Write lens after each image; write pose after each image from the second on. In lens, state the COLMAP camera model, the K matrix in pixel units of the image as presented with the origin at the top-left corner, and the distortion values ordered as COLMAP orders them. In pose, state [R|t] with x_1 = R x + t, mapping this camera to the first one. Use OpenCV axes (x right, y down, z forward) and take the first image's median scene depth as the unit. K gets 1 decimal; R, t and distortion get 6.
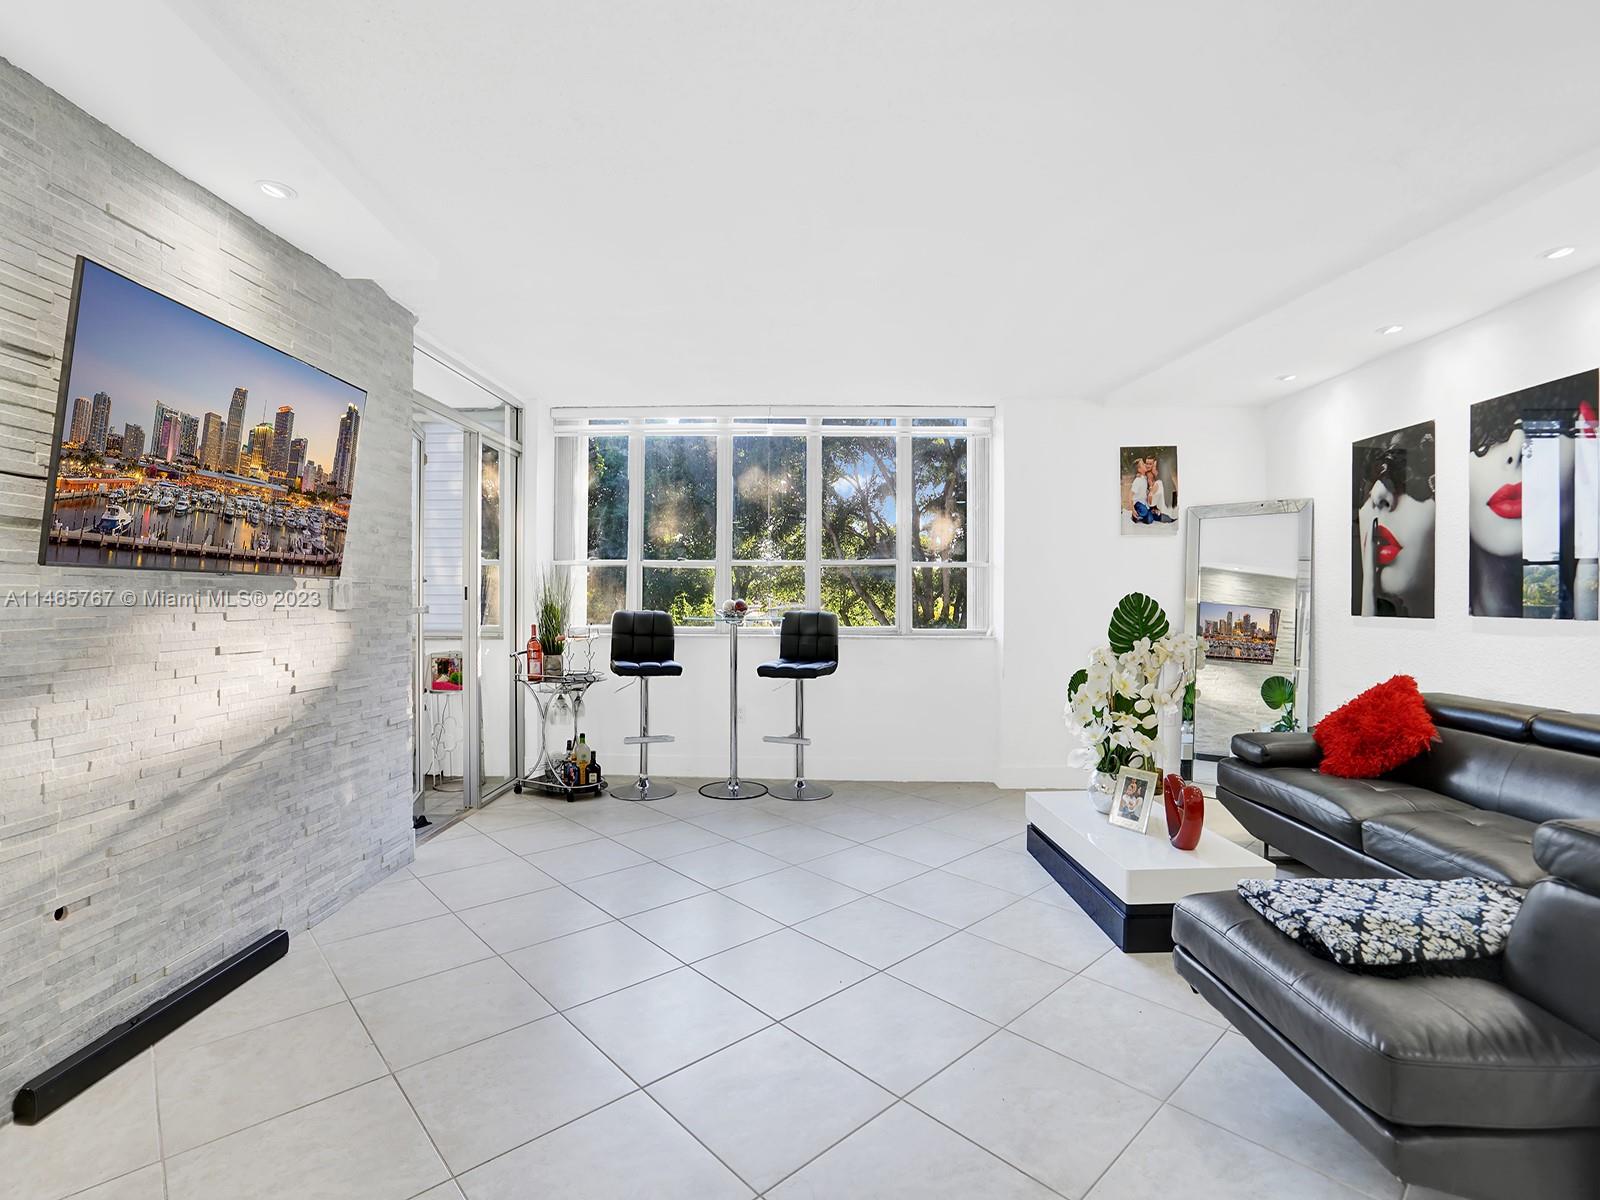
lens RADIAL K [[766.7, 0, 801.7], [0, 766.7, 602.8], [0, 0, 1]] dist [-0.029913, 0.015511]
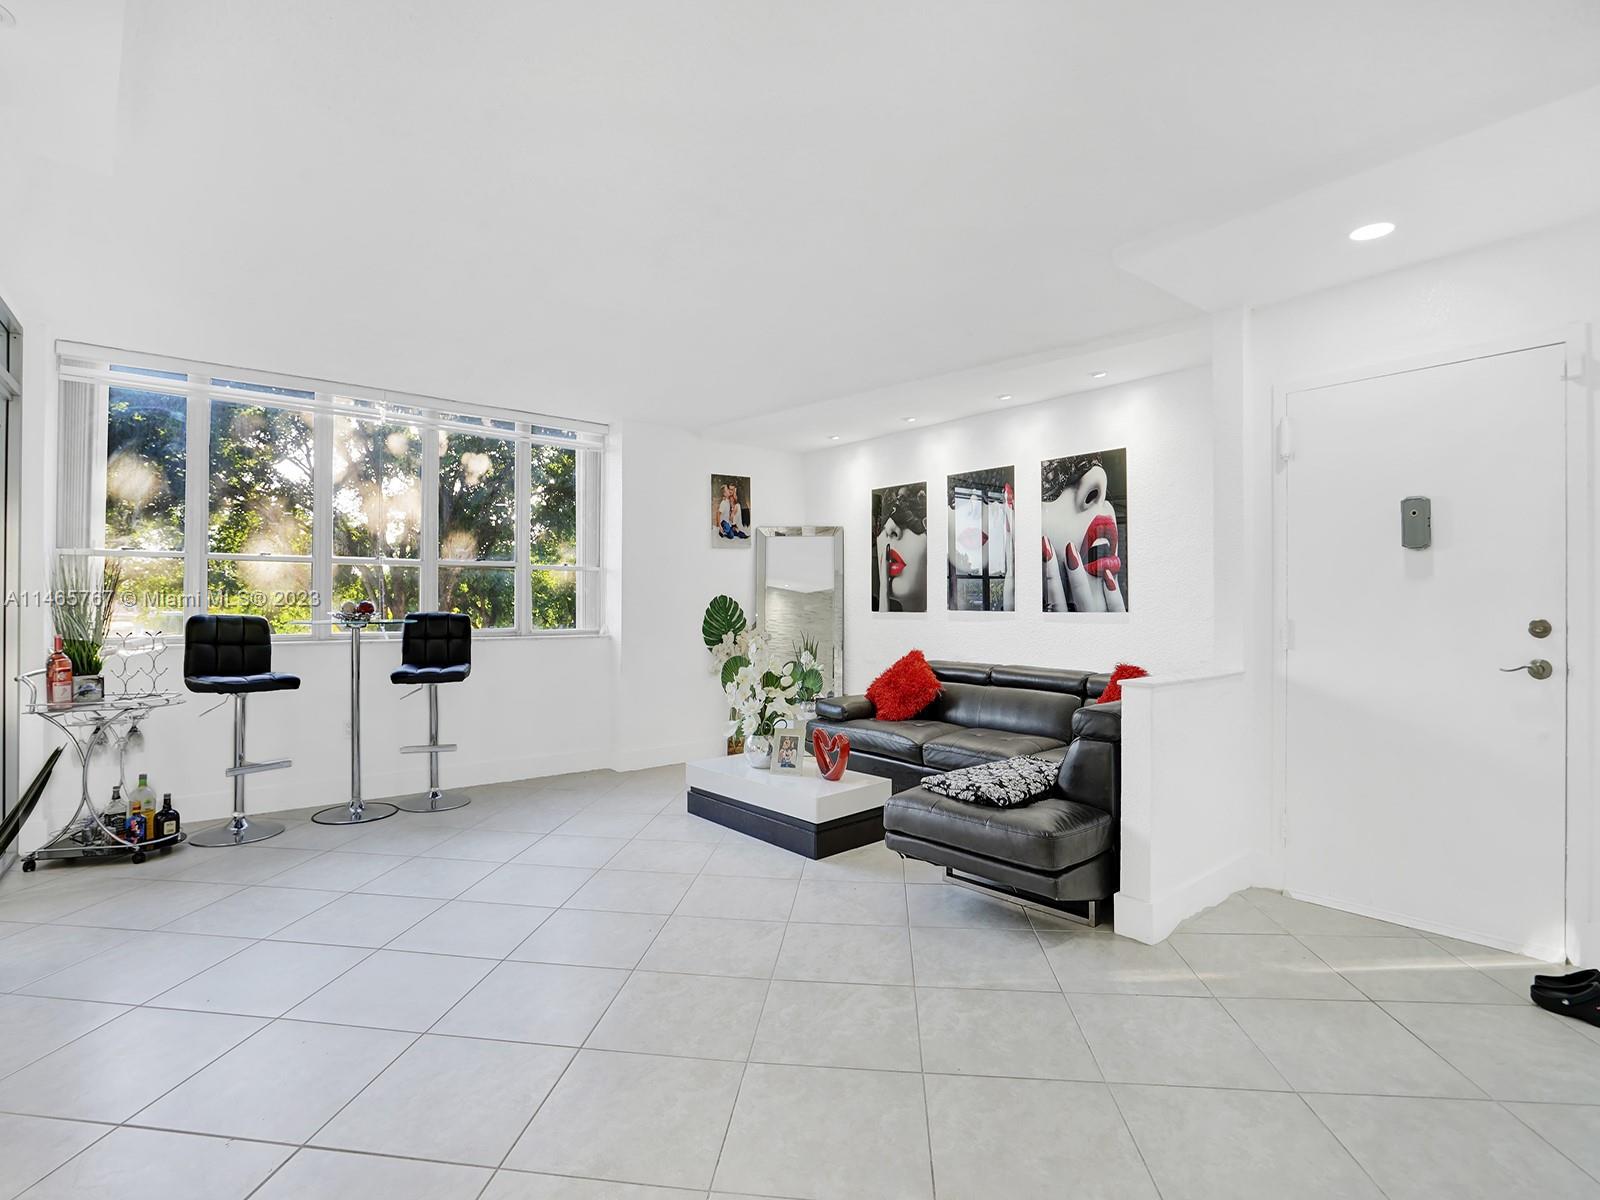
lens RADIAL K [[766.7, 0, 806.0], [0, 766.7, 603.6], [0, 0, 1]] dist [-0.029913, 0.015511]
pose [[0.764862, -0.003097, 0.644187, -0.349229], [0.005781, 0.999981, -0.002057, 0.005043], [-0.644168, 0.005297, 0.764866, -0.024828]]
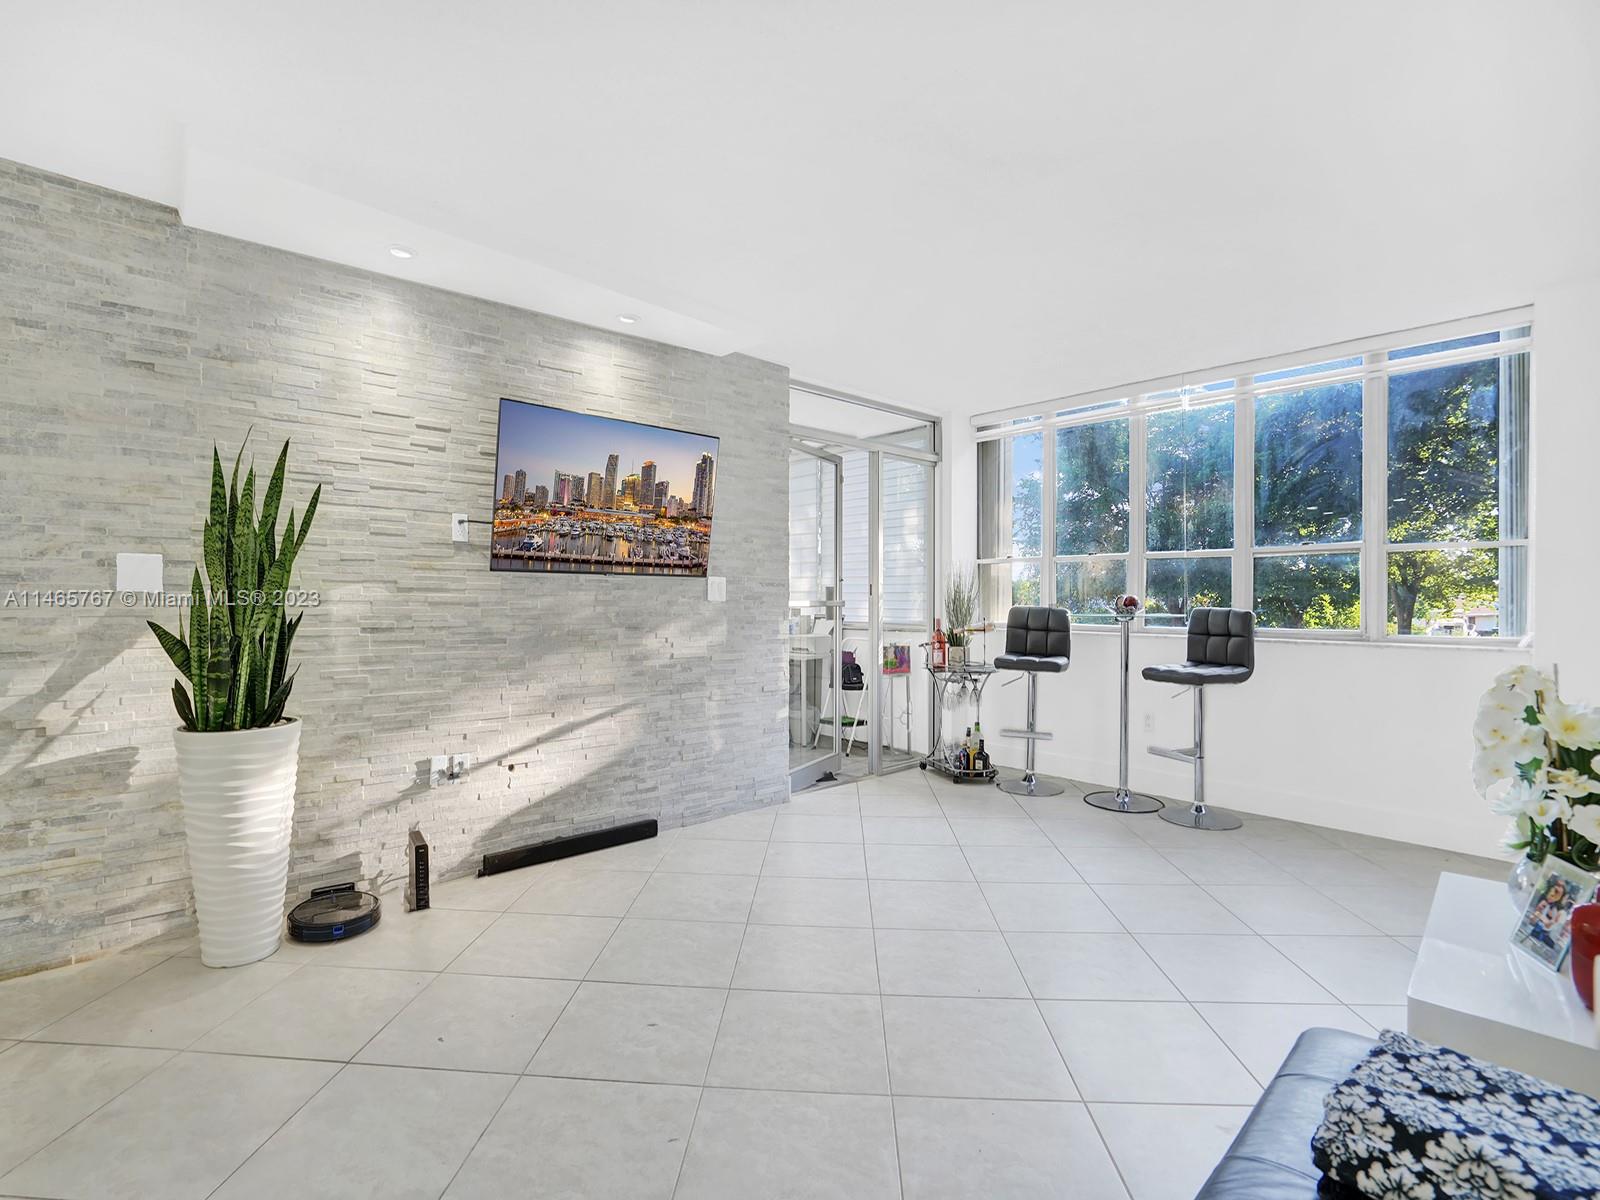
lens RADIAL K [[757.0, 0, 824.1], [0, 757.0, 600.3], [0, 0, 1]] dist [-0.042215, 0.003718]
pose [[0.702938, -0.002831, -0.711245, 0.402911], [-0.004132, 0.999959, -0.008065, 0.015550], [0.711239, 0.008608, 0.702898, 0.152565]]
